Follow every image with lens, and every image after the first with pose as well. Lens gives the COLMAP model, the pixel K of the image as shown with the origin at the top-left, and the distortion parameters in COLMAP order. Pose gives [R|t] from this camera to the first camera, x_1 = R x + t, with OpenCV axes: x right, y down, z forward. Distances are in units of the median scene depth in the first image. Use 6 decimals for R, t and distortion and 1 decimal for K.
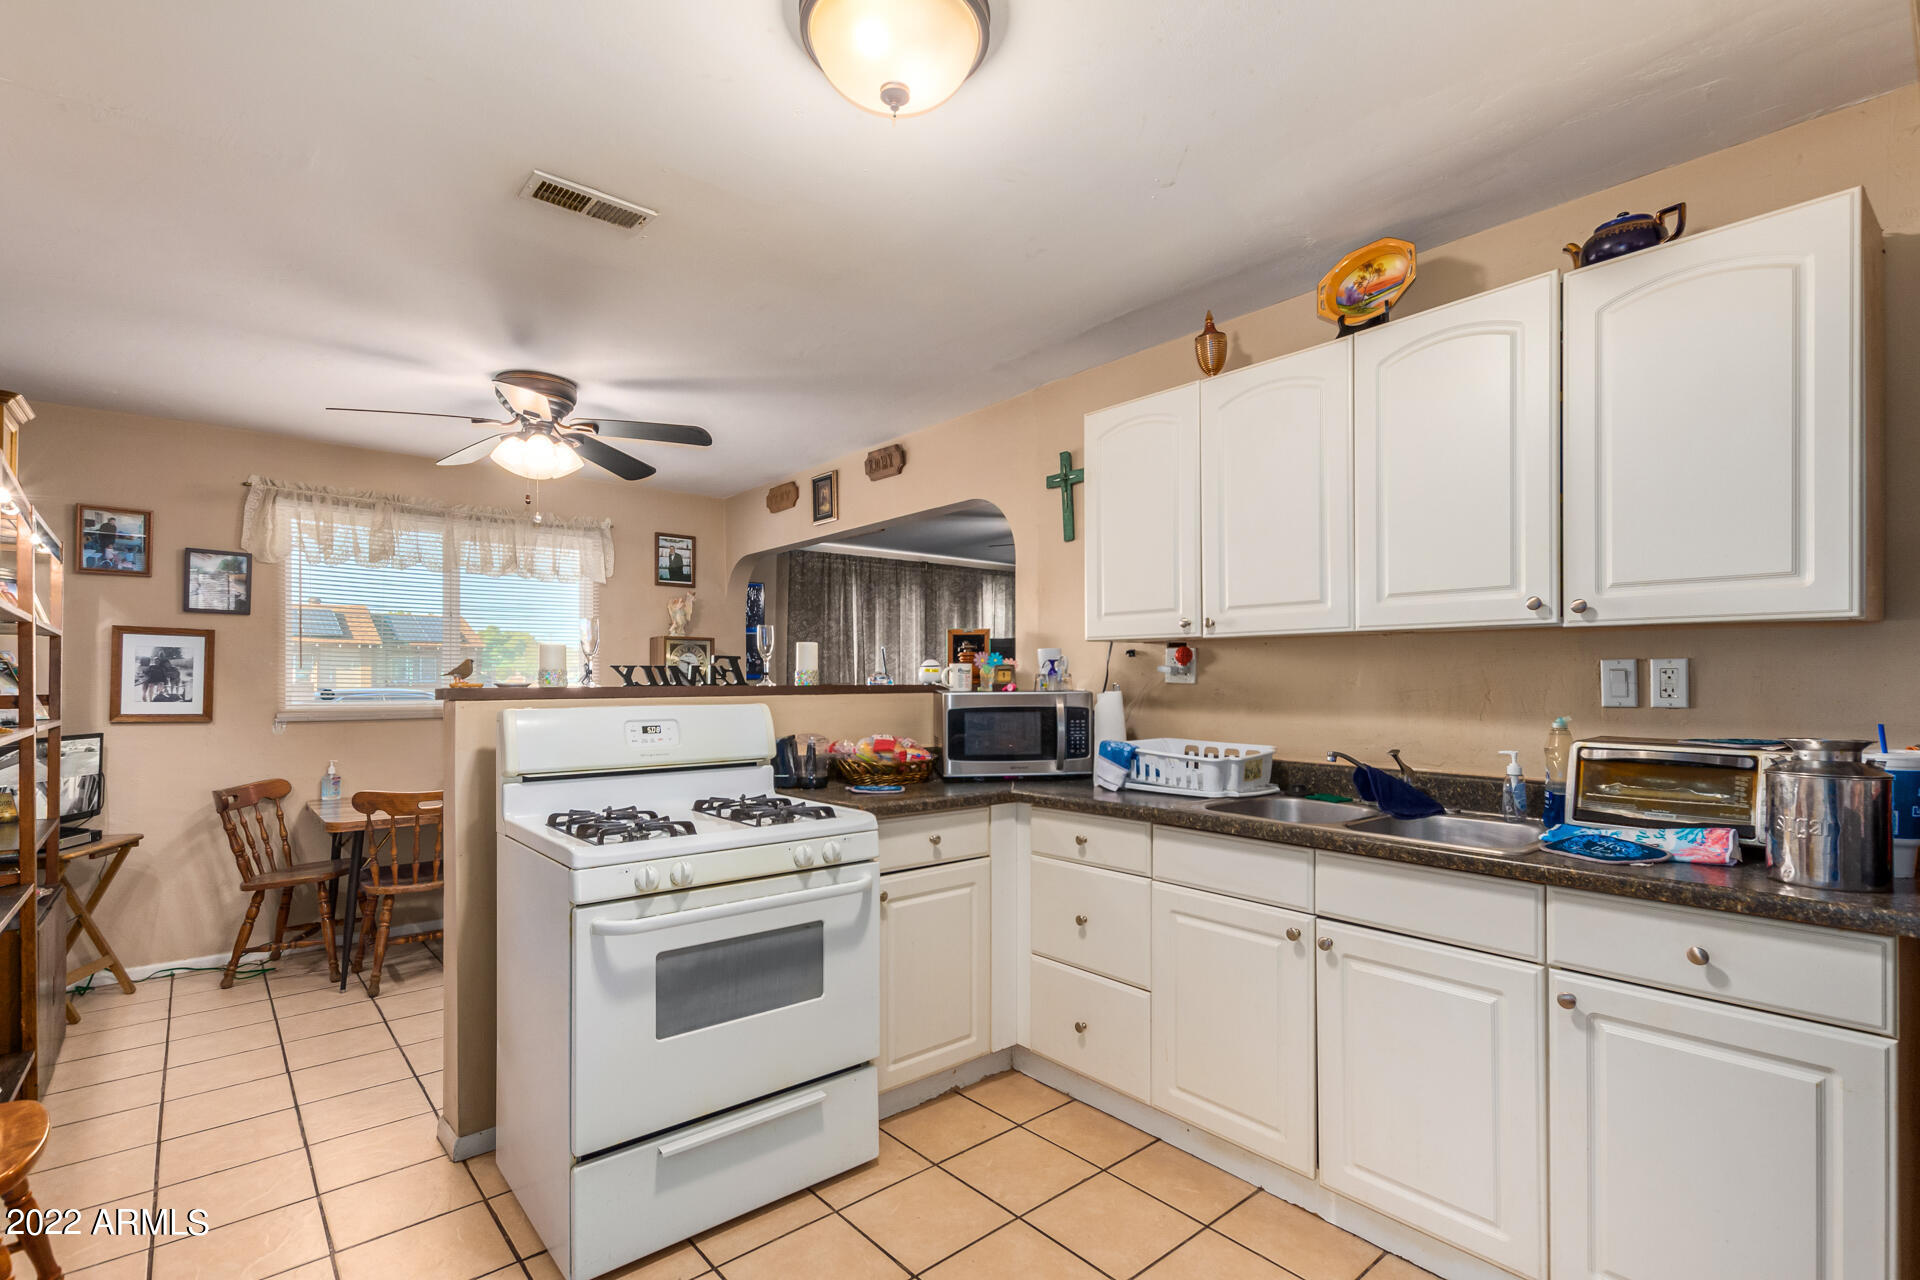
lens RADIAL K [[883.7, 0, 1018.5], [0, 883.7, 676.0], [0, 0, 1]] dist [0.003069, -0.000018]
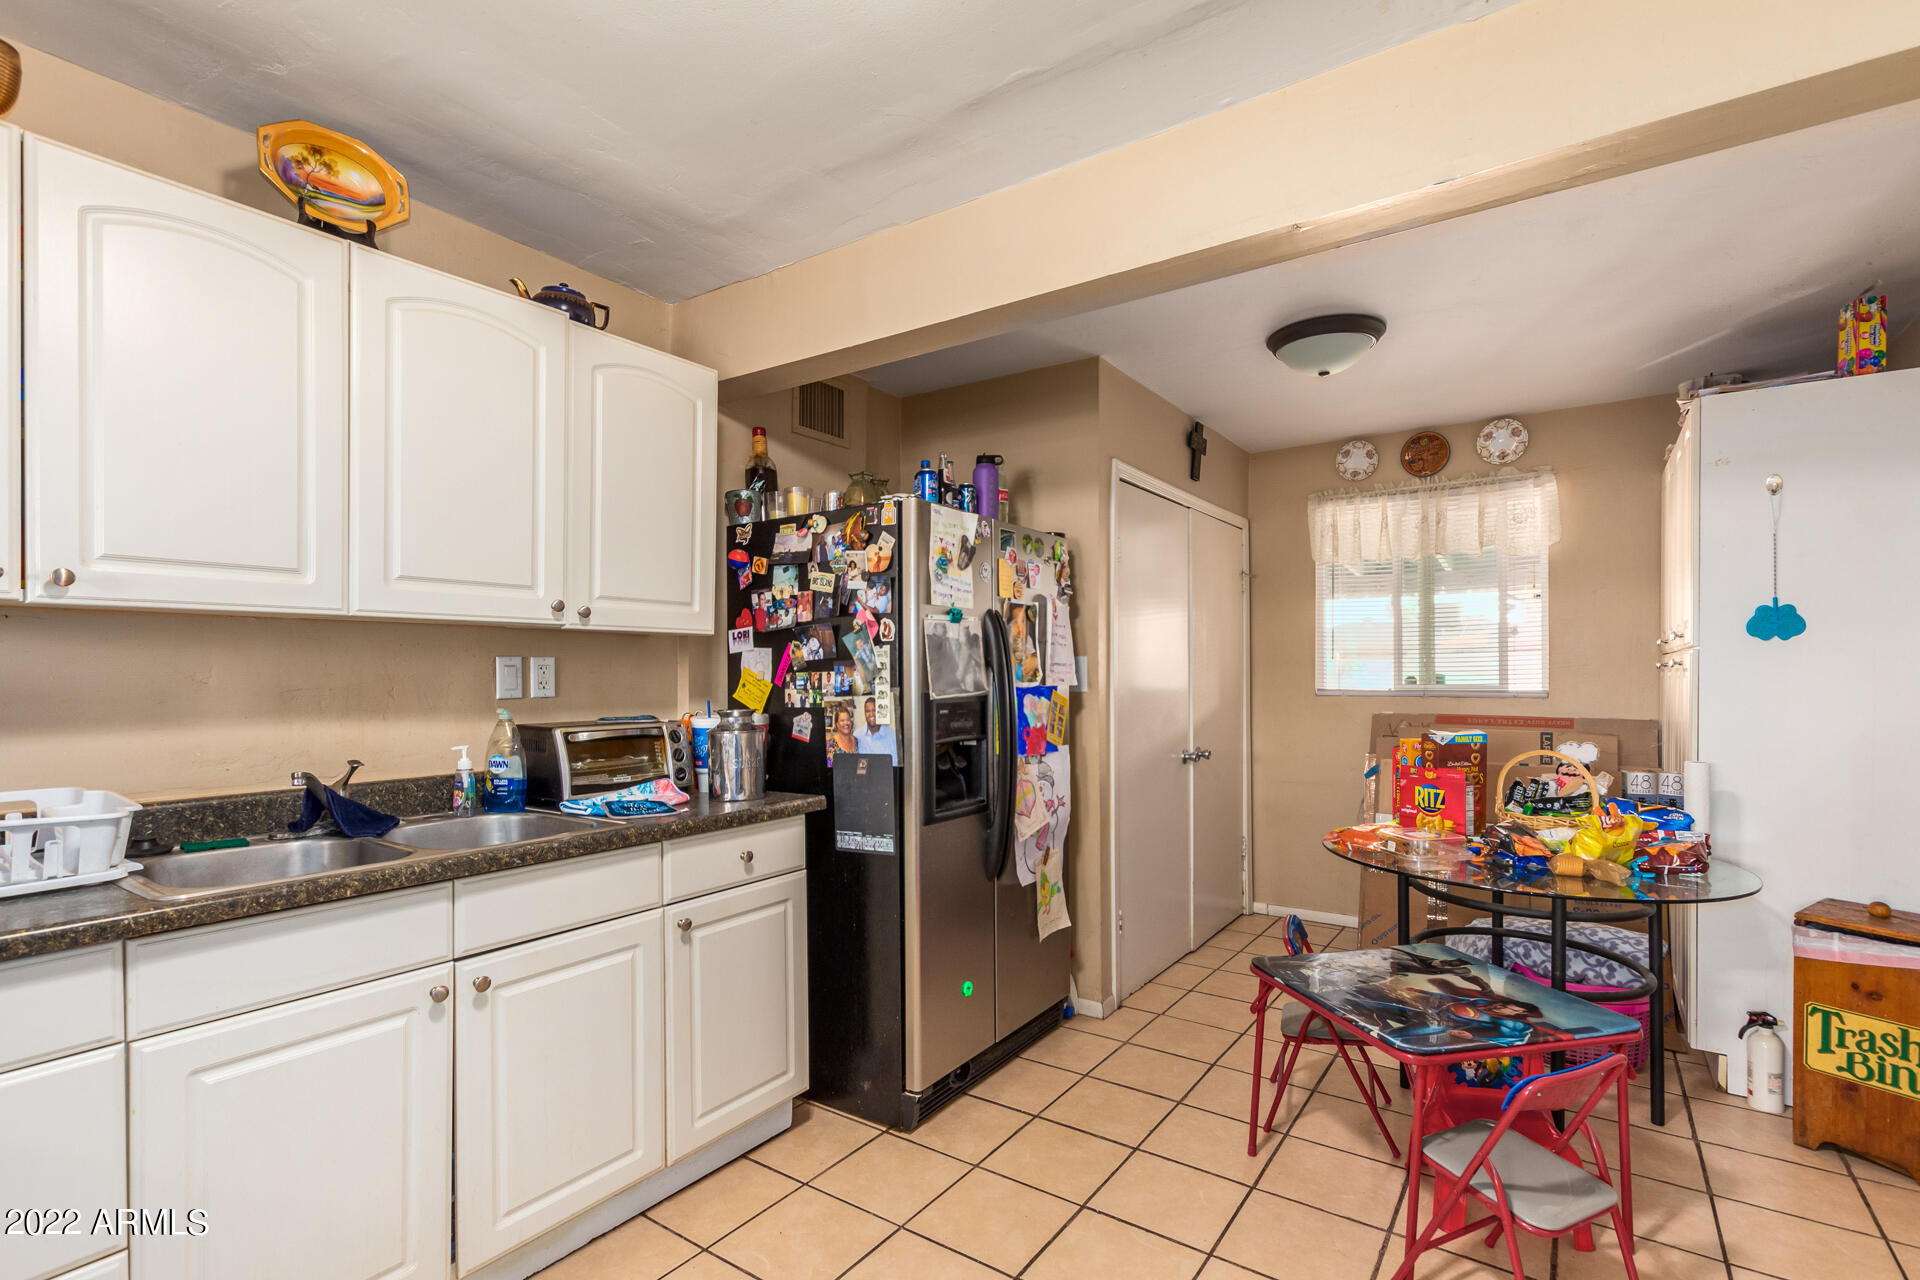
lens RADIAL K [[883.7, 0, 967.0], [0, 883.7, 656.4], [0, 0, 1]] dist [0.003069, -0.000018]
pose [[-0.218081, 0.011100, 0.975868, -0.651312], [-0.004610, 0.999912, -0.012404, -0.007959], [-0.975920, -0.007204, -0.218011, 0.791117]]
